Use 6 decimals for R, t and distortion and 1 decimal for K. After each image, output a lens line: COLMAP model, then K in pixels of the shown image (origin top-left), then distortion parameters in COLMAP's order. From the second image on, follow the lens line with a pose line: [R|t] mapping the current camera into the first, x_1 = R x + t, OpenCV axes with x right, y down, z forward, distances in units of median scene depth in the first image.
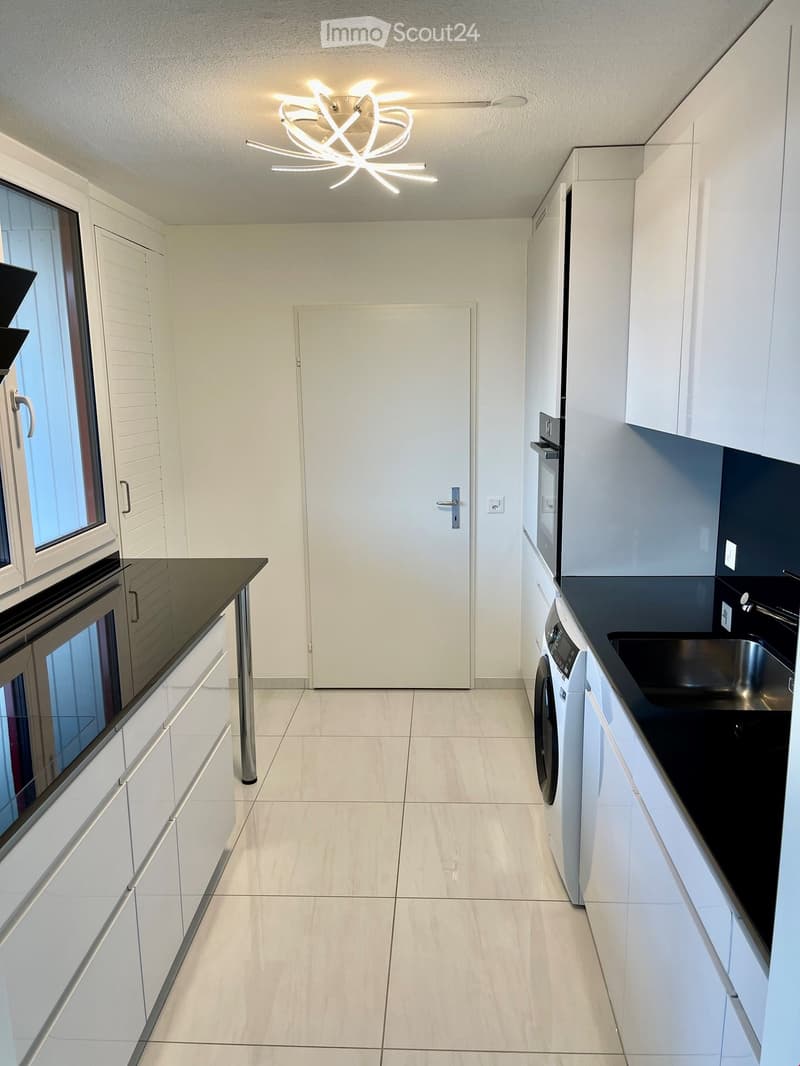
lens RADIAL K [[802.3, 0, 398.6], [0, 802.3, 538.0], [0, 0, 1]] dist [0.075353, -0.101718]
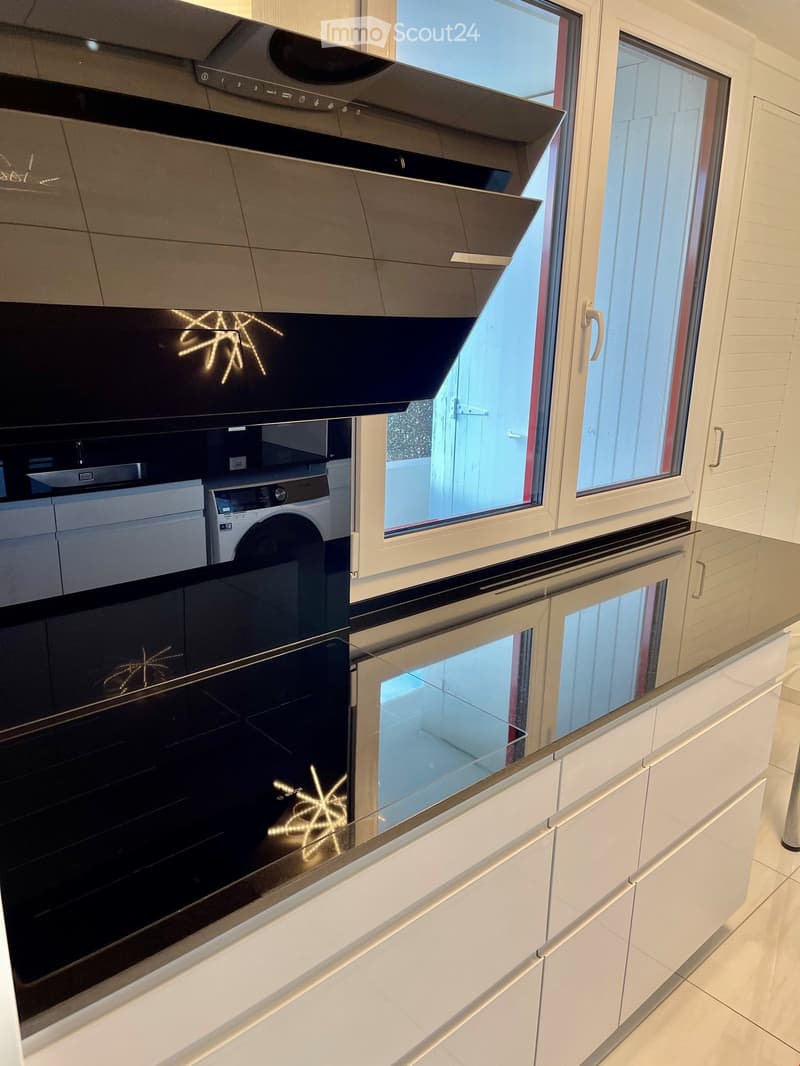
lens RADIAL K [[802.3, 0, 398.6], [0, 802.3, 538.0], [0, 0, 1]] dist [0.075353, -0.101718]
pose [[0.707083, 0.222827, -0.671105, 0.001768], [-0.173666, 0.974708, 0.140656, -0.024626], [0.685474, 0.017093, 0.727897, 0.226852]]
